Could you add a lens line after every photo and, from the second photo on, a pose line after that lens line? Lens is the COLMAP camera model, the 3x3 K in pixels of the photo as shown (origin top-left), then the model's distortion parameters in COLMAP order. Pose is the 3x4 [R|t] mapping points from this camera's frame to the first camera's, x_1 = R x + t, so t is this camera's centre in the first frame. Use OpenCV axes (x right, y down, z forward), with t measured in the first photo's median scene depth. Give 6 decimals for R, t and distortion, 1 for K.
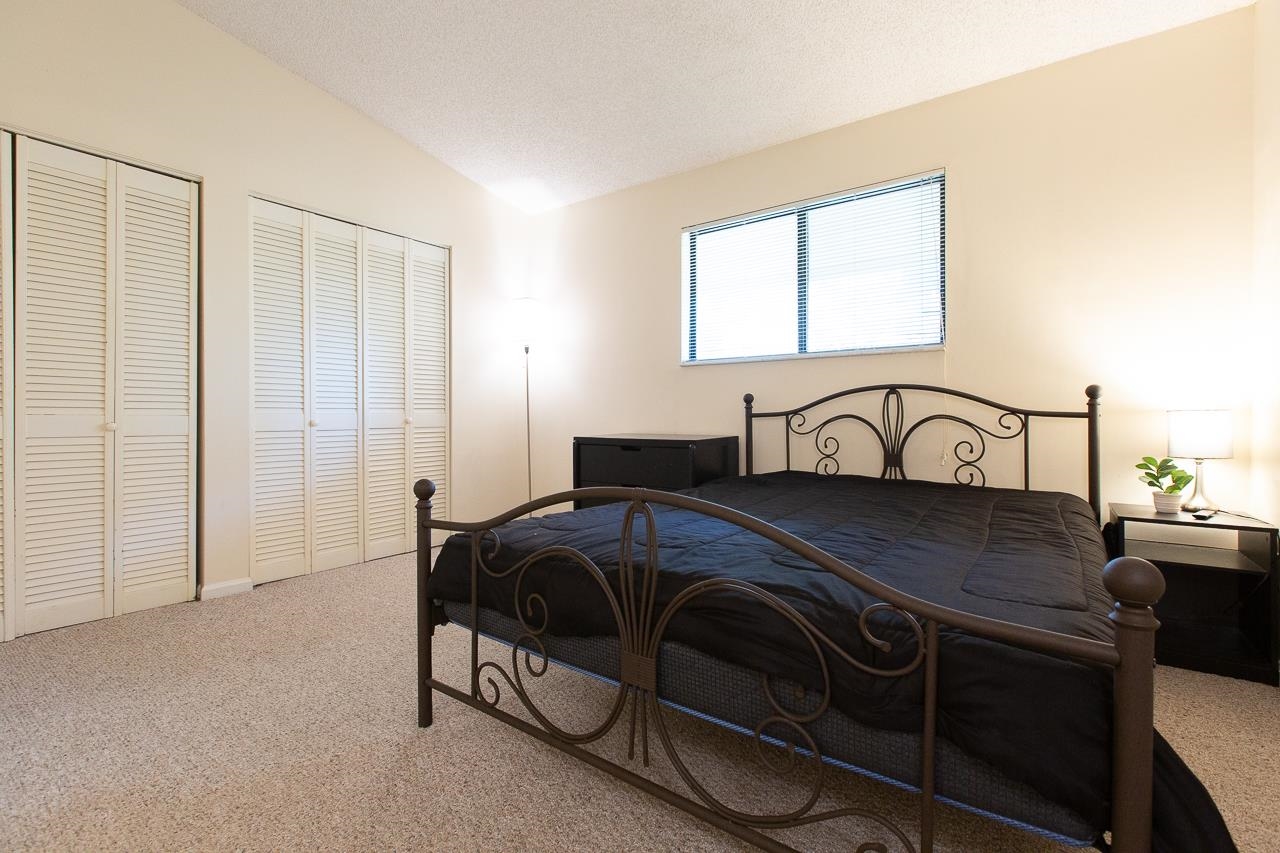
lens RADIAL K [[575.8, 0, 636.4], [0, 575.8, 419.2], [0, 0, 1]] dist [0.002743, -0.002273]
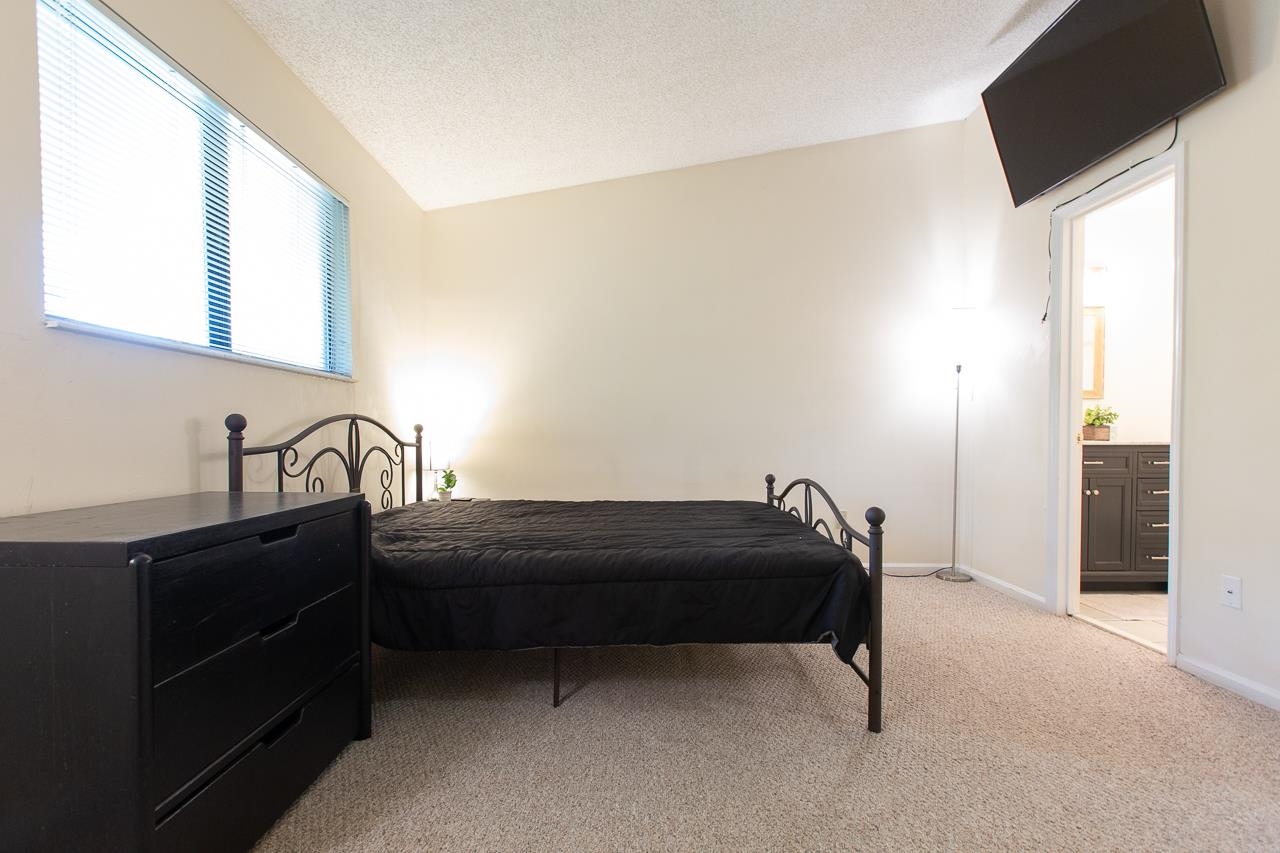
lens RADIAL K [[575.8, 0, 636.6], [0, 575.8, 451.9], [0, 0, 1]] dist [0.002743, -0.002273]
pose [[-0.587522, -0.020490, 0.808949, -0.578382], [0.007796, 0.999490, 0.030979, -0.024891], [-0.809170, 0.024507, -0.587063, 1.183968]]
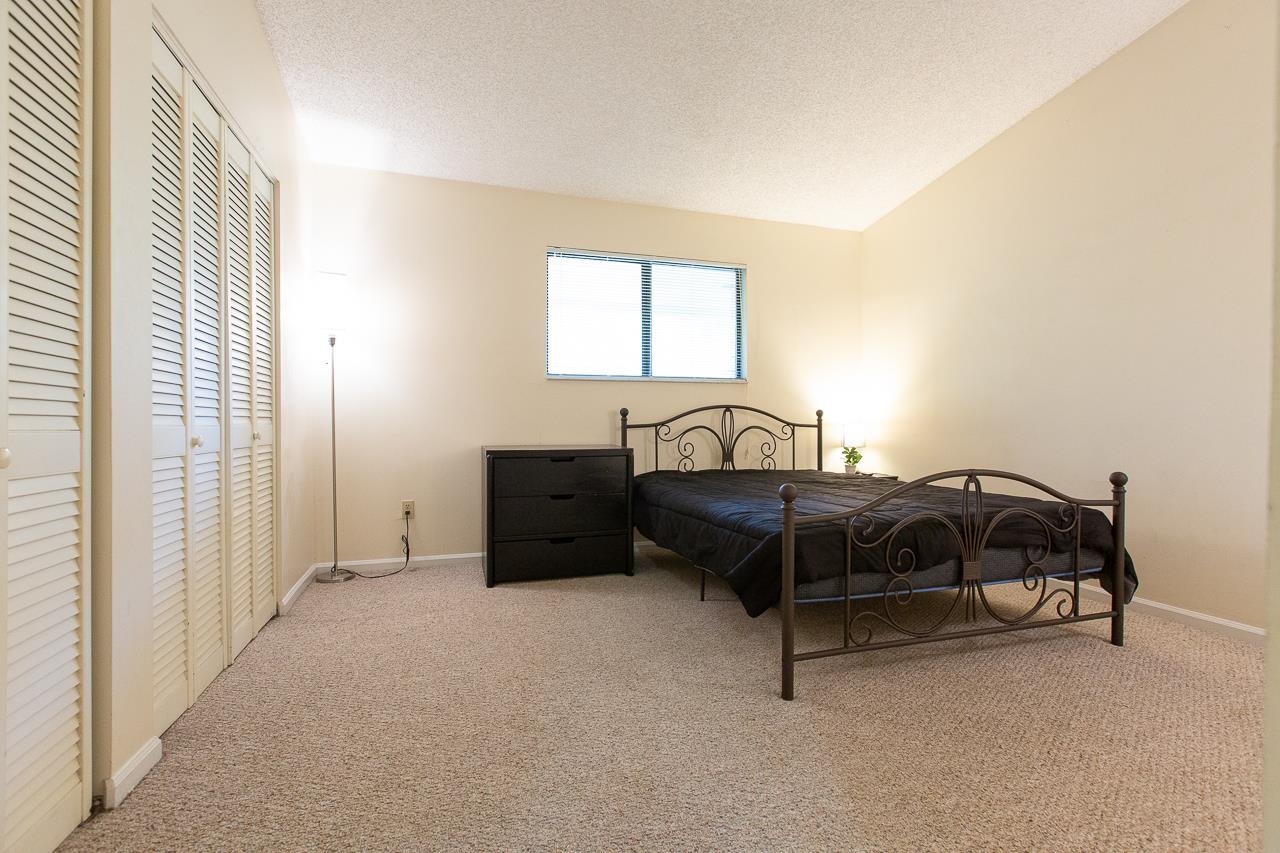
lens RADIAL K [[575.8, 0, 643.3], [0, 575.8, 423.3], [0, 0, 1]] dist [0.002743, -0.002273]
pose [[0.579756, 0.001929, 0.814788, -0.863120], [0.005956, 0.999960, -0.006605, -0.005809], [-0.814768, 0.008683, 0.579722, 0.334774]]
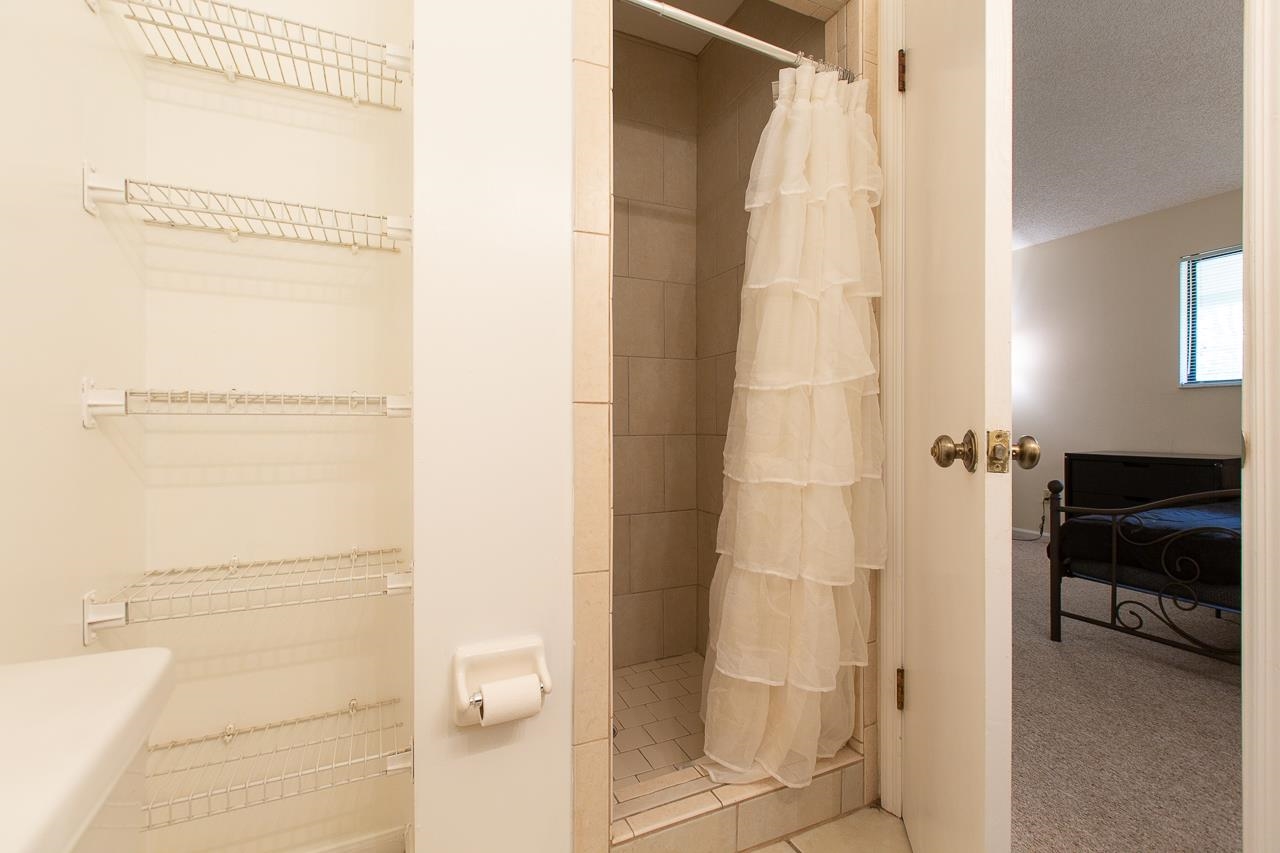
lens RADIAL K [[575.8, 0, 664.3], [0, 575.8, 427.8], [0, 0, 1]] dist [0.002743, -0.002273]
pose [[0.879318, 0.007037, -0.476184, -0.326109], [-0.009263, 0.999954, -0.002327, -0.012034], [0.476145, 0.006457, 0.879343, -0.493819]]
